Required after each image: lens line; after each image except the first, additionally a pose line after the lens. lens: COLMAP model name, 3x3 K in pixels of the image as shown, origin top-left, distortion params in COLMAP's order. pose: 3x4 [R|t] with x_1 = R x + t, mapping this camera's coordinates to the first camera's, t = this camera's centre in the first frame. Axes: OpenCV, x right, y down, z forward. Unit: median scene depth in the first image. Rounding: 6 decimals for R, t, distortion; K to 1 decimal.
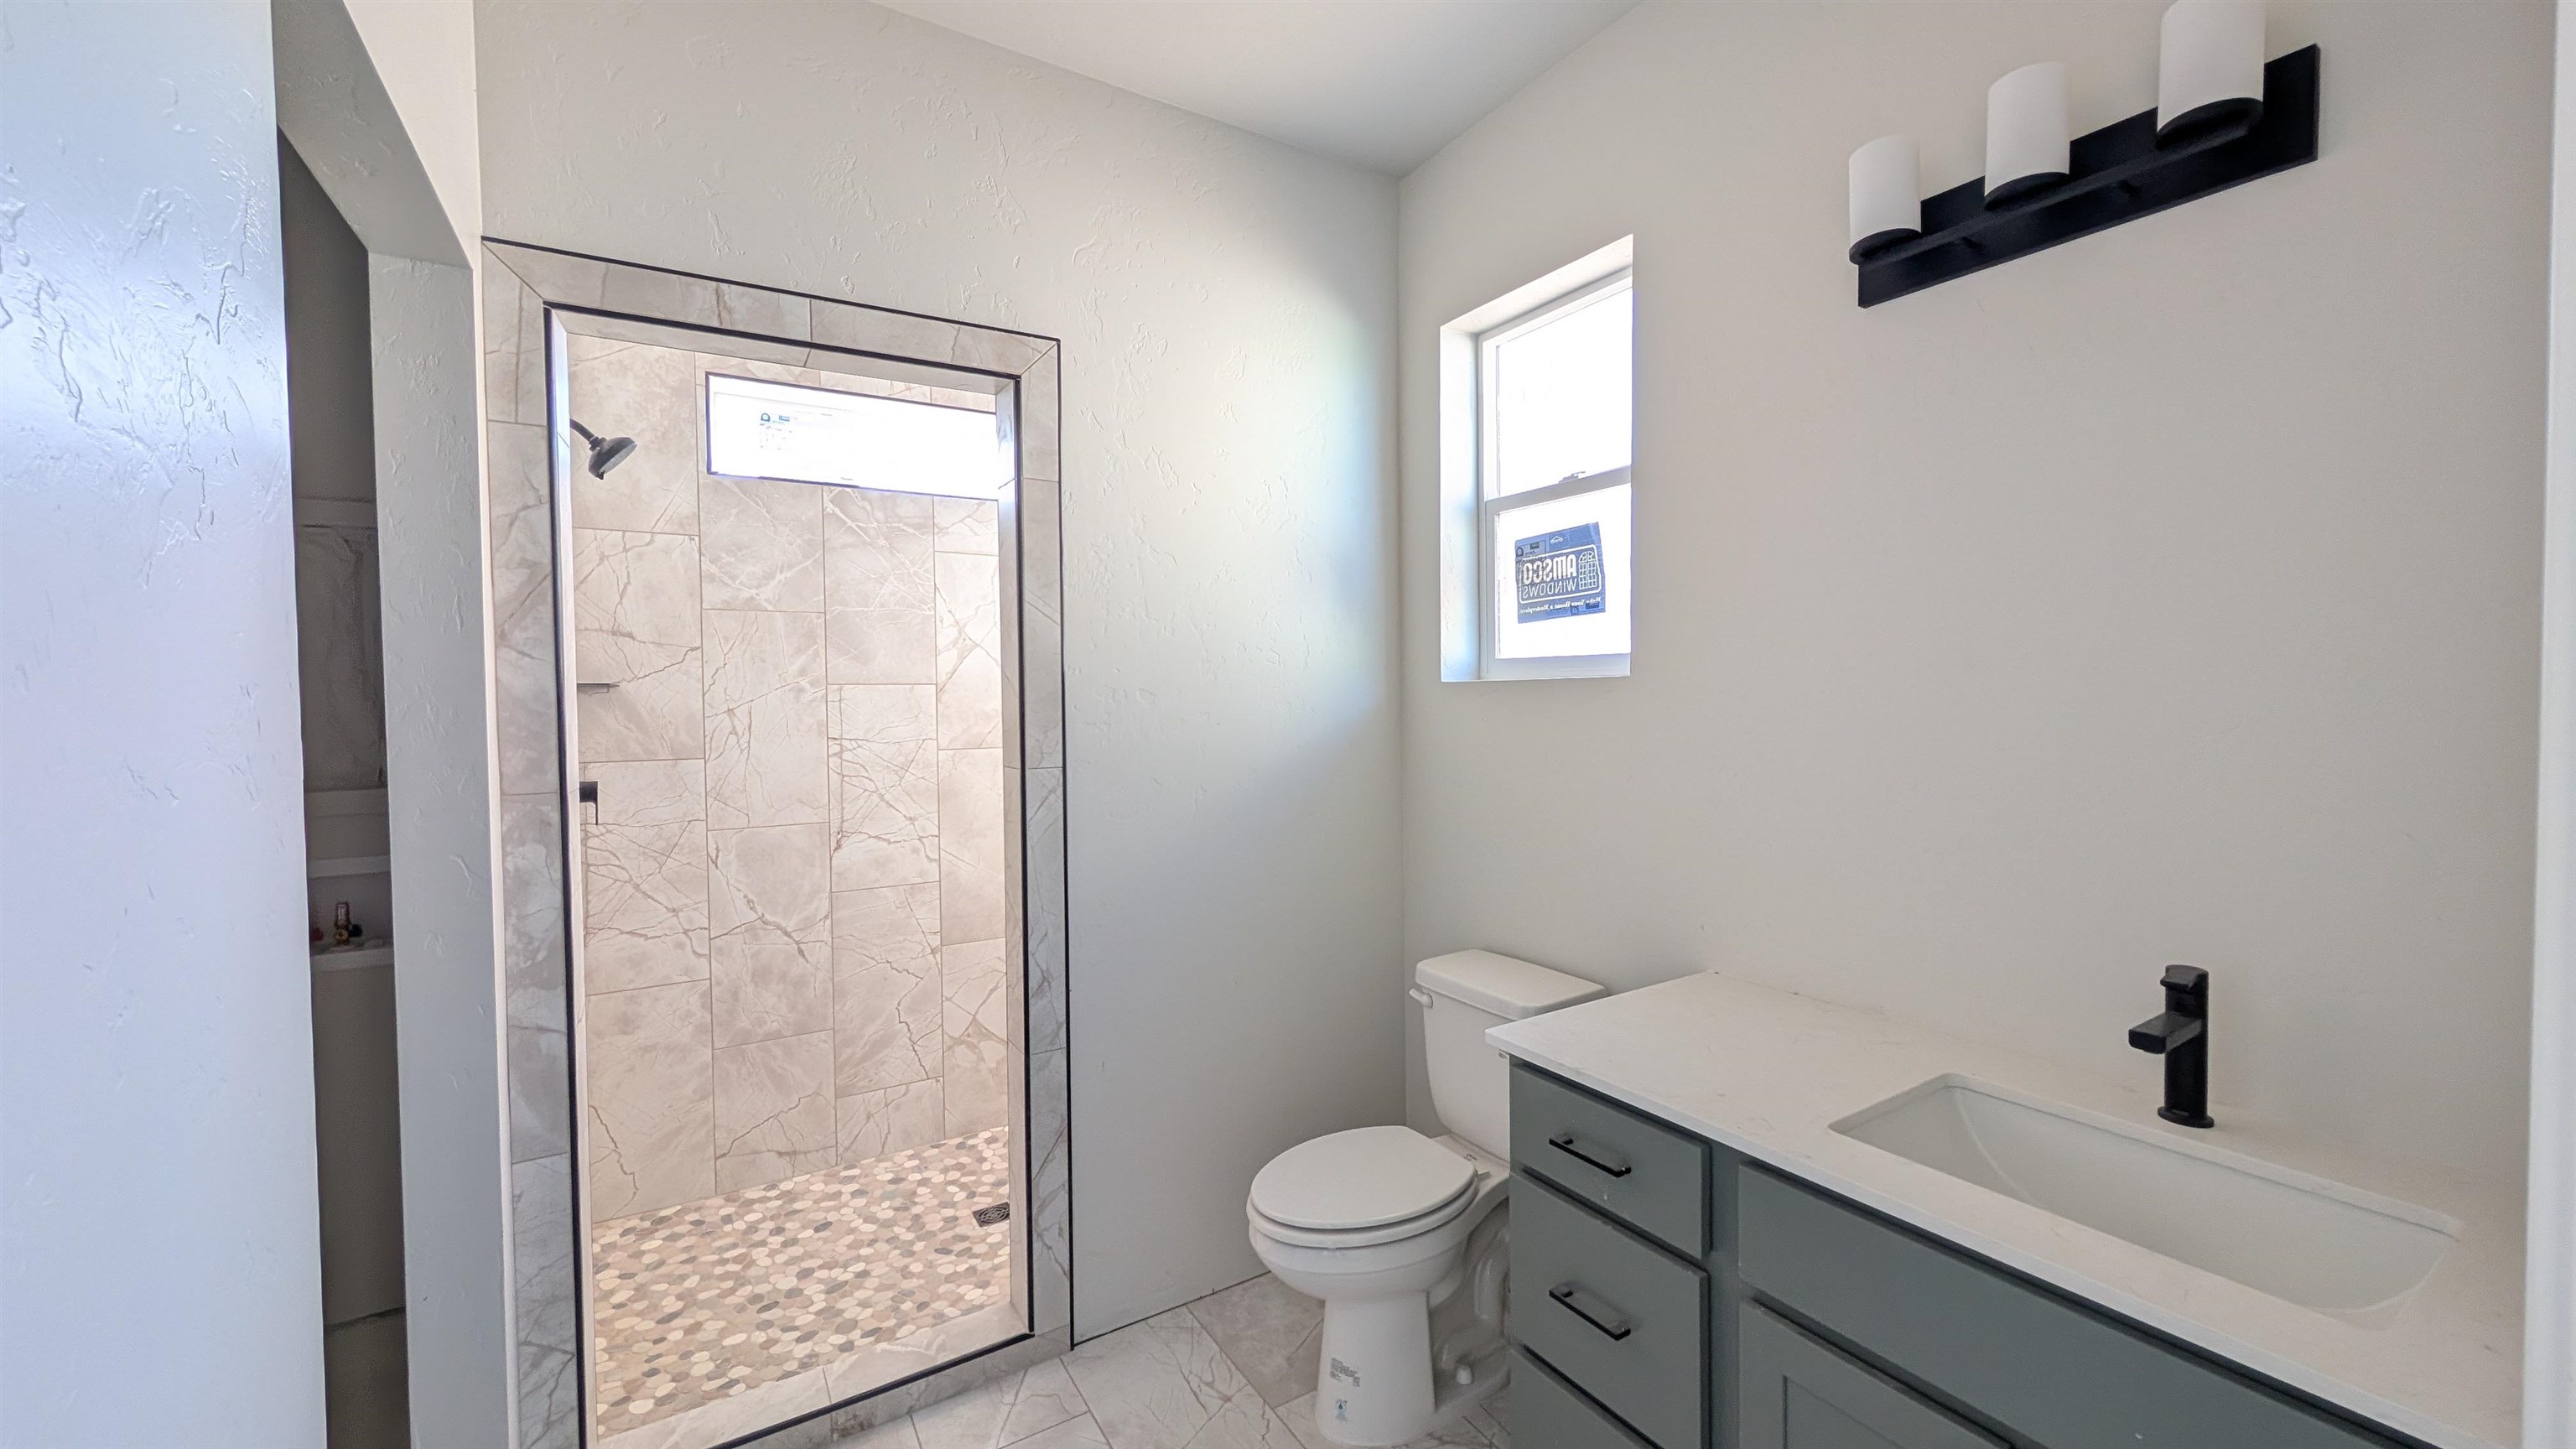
lens RADIAL K [[964.0, 0, 1288.0], [0, 964.0, 724.5], [0, 0, 1]] dist [0.000405, 0.000190]
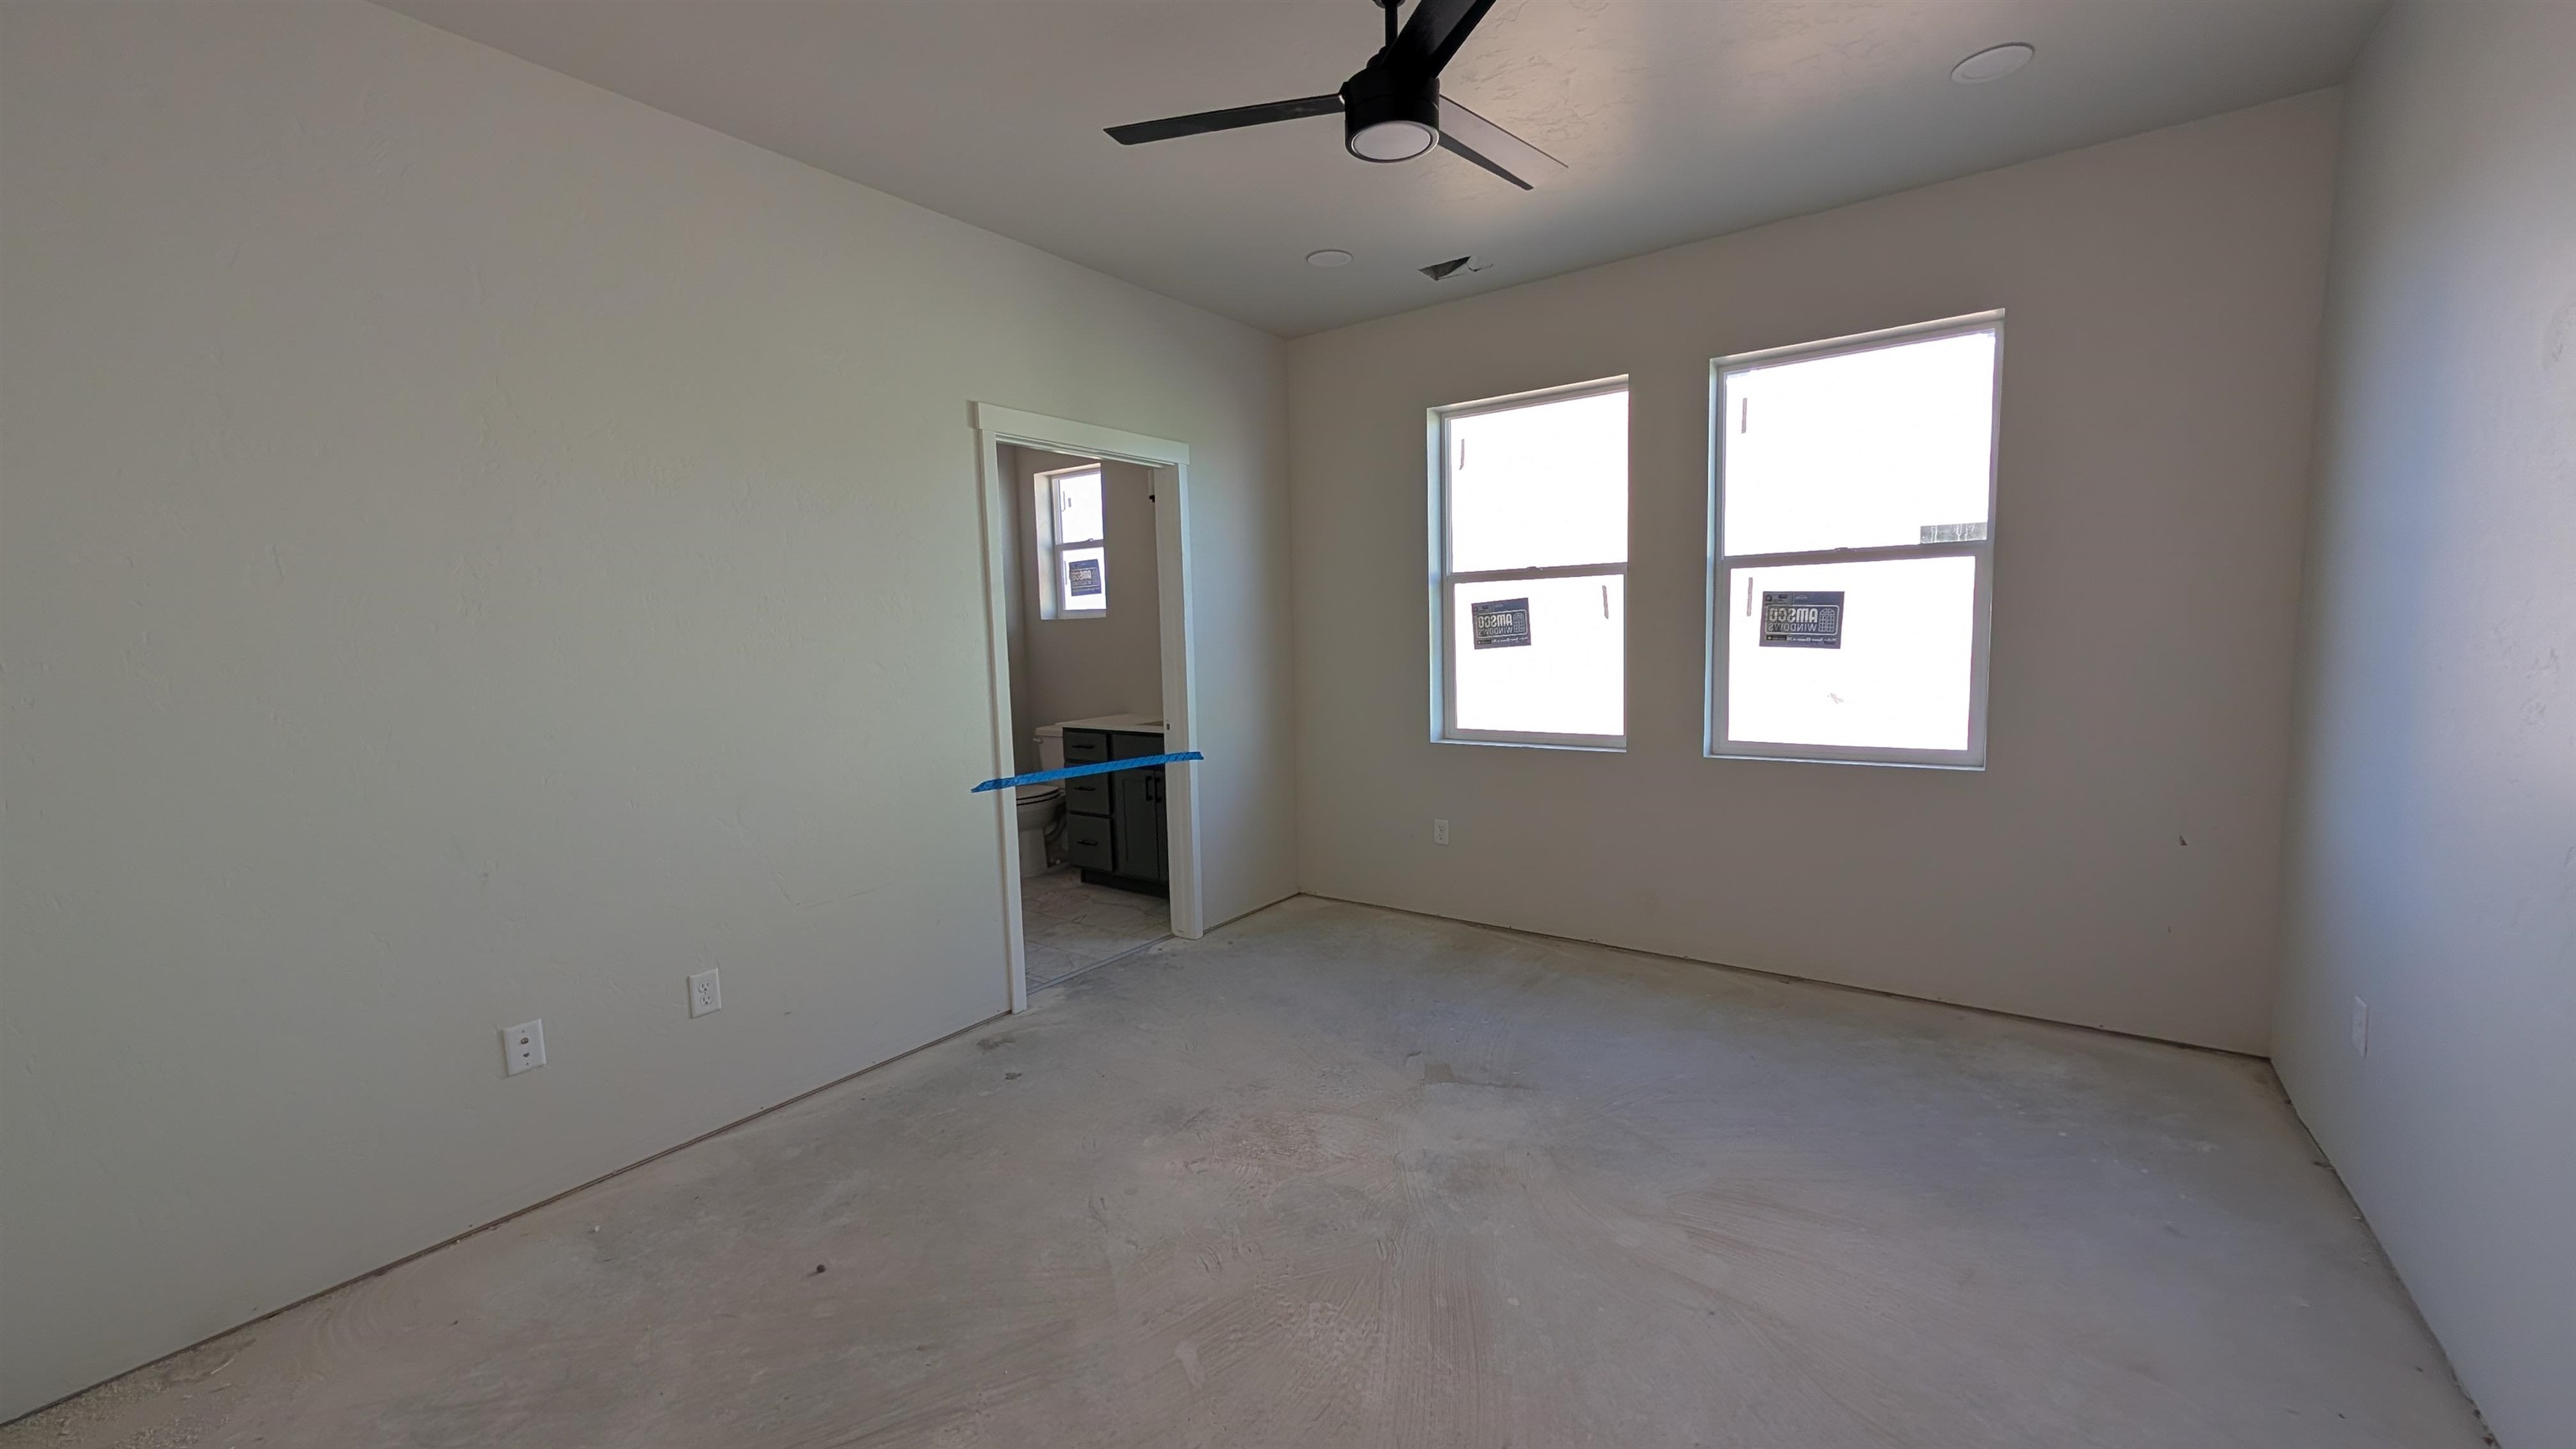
lens RADIAL K [[964.0, 0, 1288.0], [0, 964.0, 724.5], [0, 0, 1]] dist [0.000405, 0.000190]
pose [[0.925341, -0.053609, 0.375327, -0.206064], [0.029534, 0.997137, 0.069611, 0.073551], [-0.377984, -0.053329, 0.924275, -1.611472]]
